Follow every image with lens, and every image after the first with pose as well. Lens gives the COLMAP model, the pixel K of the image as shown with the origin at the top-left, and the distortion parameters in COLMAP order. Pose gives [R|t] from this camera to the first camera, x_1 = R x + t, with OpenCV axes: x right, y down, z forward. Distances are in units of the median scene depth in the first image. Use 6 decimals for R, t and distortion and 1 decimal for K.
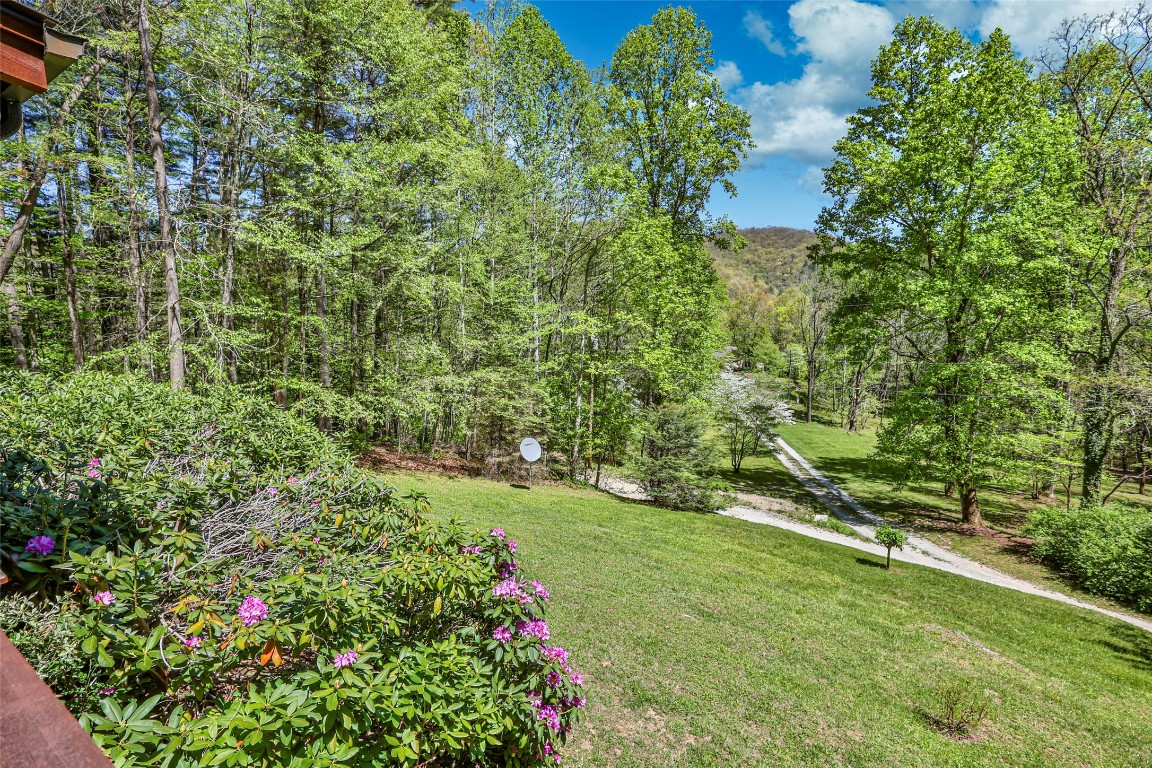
lens RADIAL K [[550.7, 0, 587.7], [0, 550.7, 378.5], [0, 0, 1]] dist [-0.037400, 0.007147]
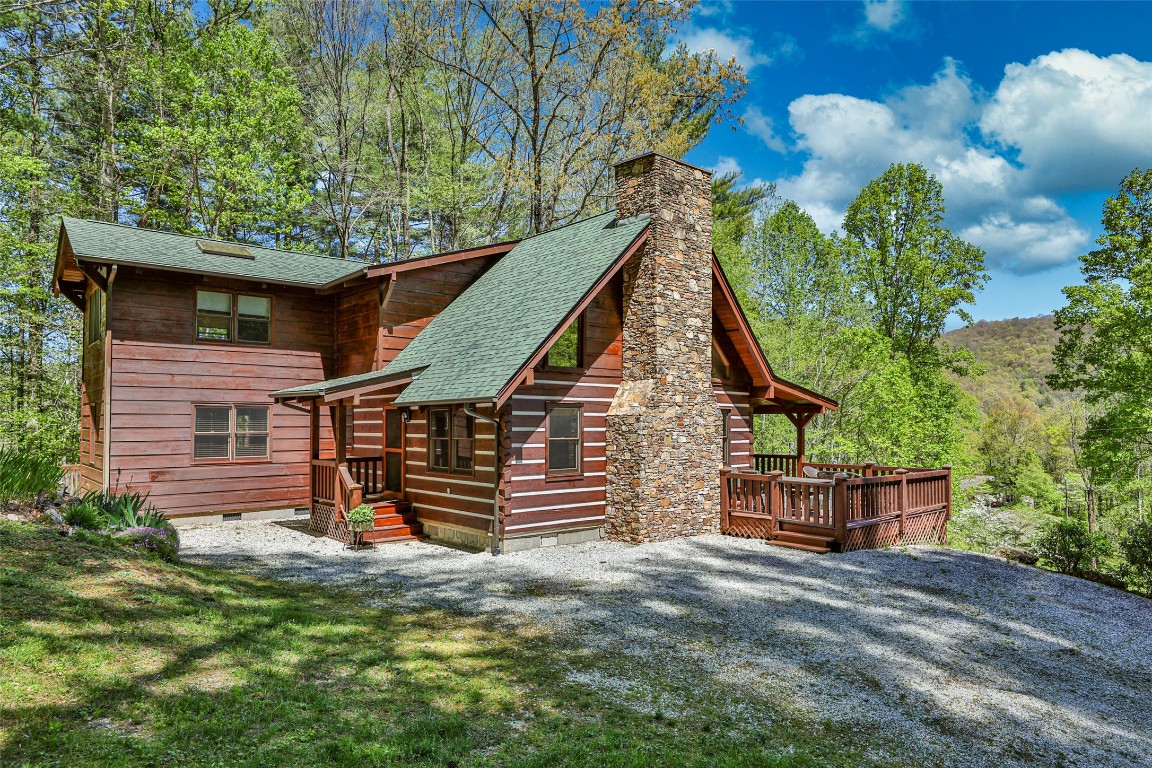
lens RADIAL K [[692.4, 0, 593.7], [0, 692.4, 406.7], [0, 0, 1]] dist [-0.024349, 0.012297]
pose [[0.964163, -0.009598, -0.265139, -0.103423], [-0.031934, 0.987882, -0.151888, 0.057117], [0.263383, 0.154912, 0.952172, -0.536712]]
